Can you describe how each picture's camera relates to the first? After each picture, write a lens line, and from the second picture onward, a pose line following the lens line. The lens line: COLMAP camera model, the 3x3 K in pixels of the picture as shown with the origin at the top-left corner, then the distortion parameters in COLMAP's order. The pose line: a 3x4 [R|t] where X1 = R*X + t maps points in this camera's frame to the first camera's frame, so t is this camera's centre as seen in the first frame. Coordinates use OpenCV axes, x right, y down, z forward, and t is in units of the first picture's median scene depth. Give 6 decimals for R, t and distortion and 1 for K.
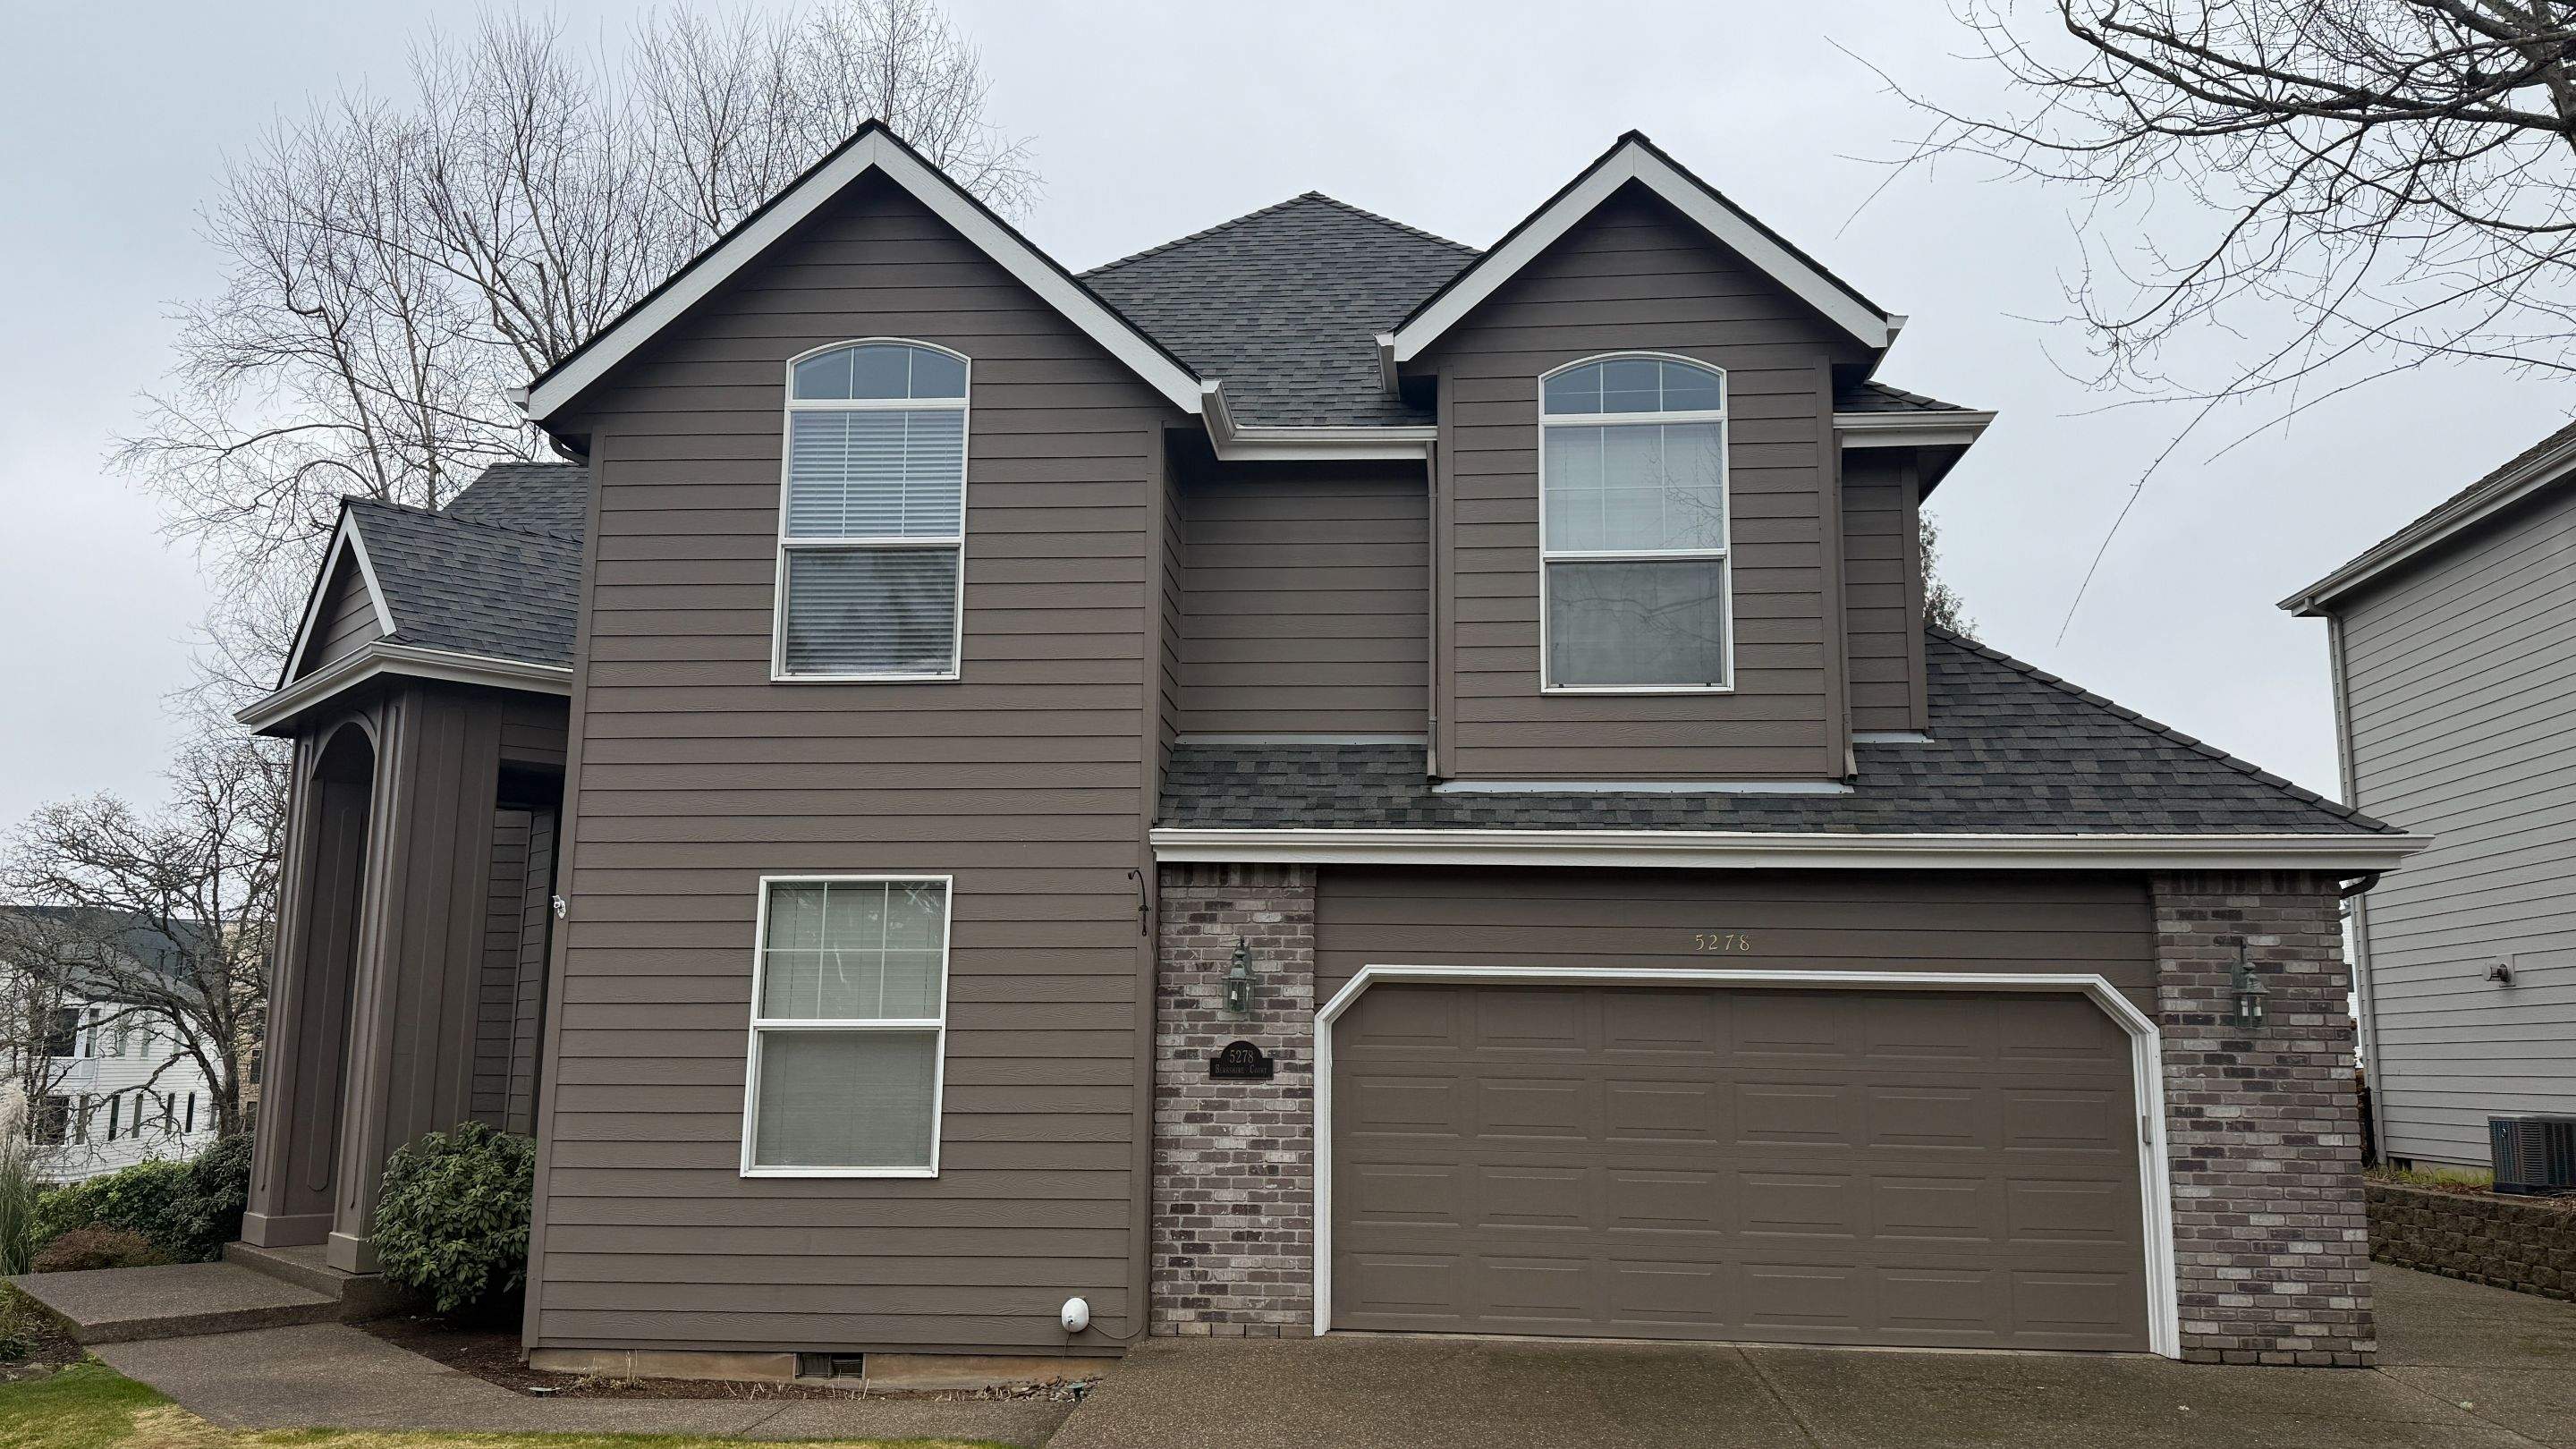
lens RADIAL K [[2080.0, 0, 1295.6], [0, 2080.0, 715.3], [0, 0, 1]] dist [0.182418, -0.369299]
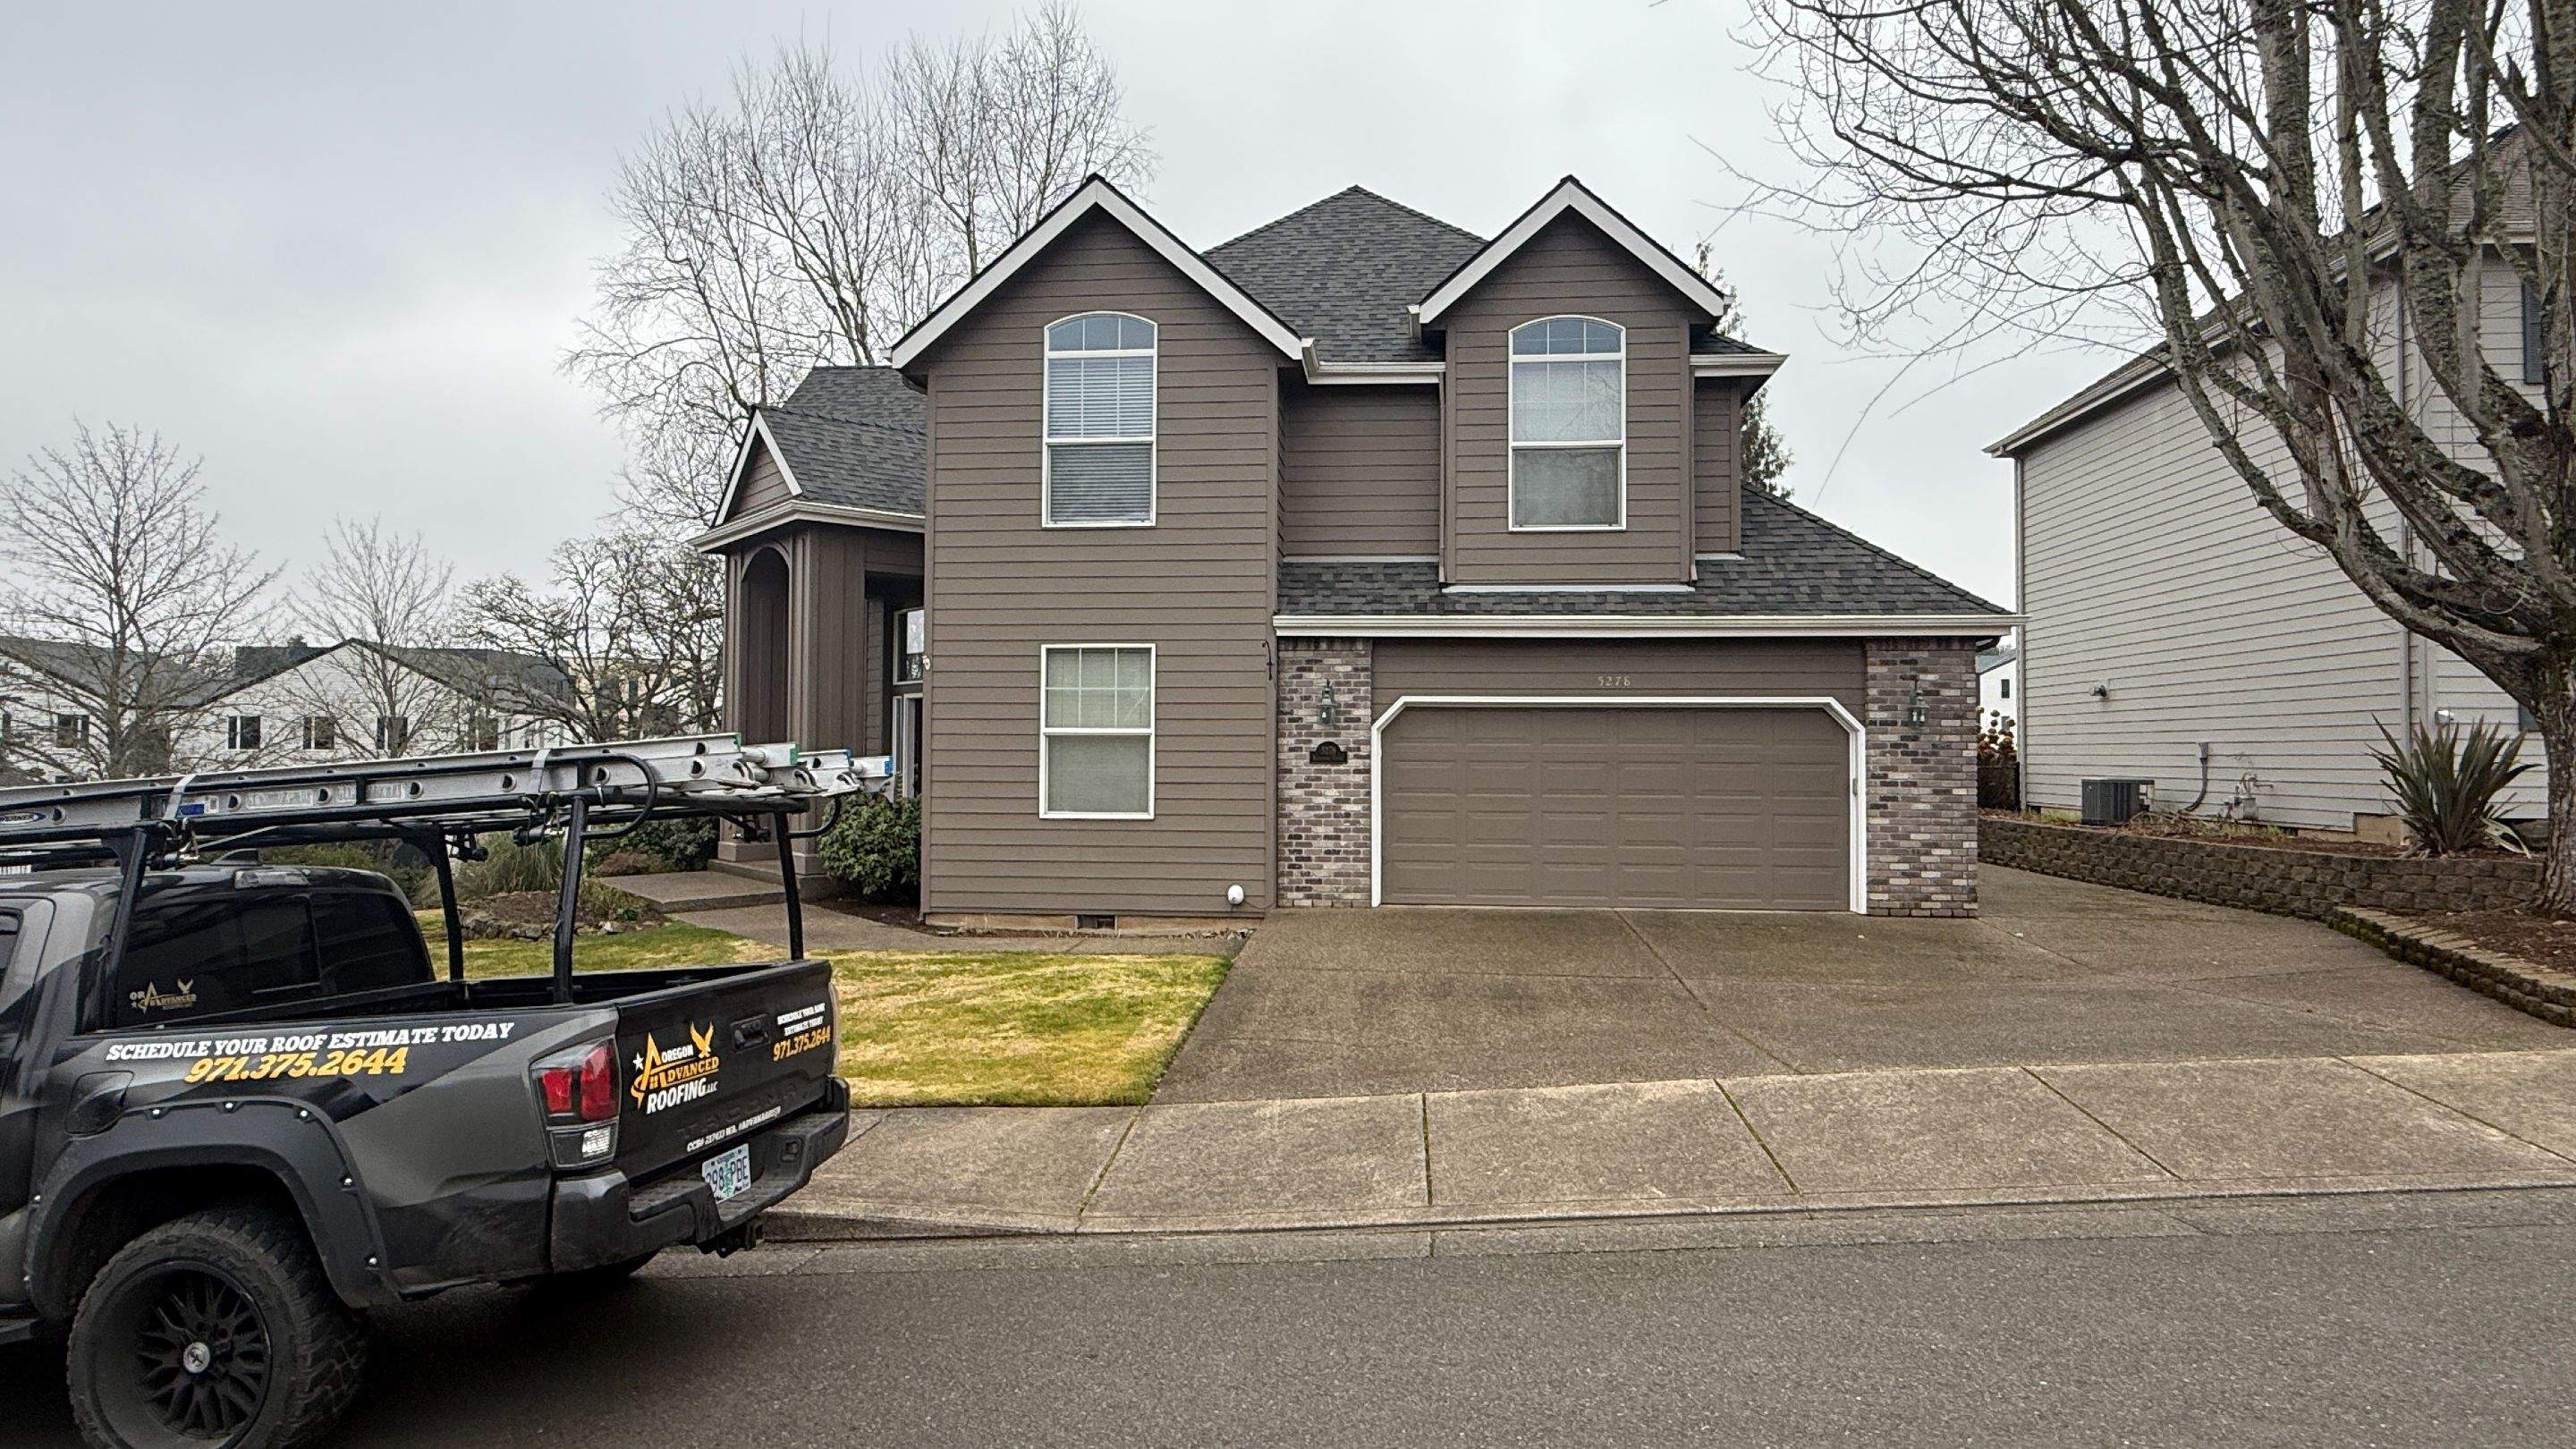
lens RADIAL K [[1570.0, 0, 1268.4], [0, 1570.0, 735.5], [0, 0, 1]] dist [-0.003024, -0.003077]
pose [[0.999814, -0.004986, -0.018637, -0.050304], [0.007745, 0.988495, 0.151056, -0.040592], [0.017670, -0.151172, 0.988349, -0.252423]]
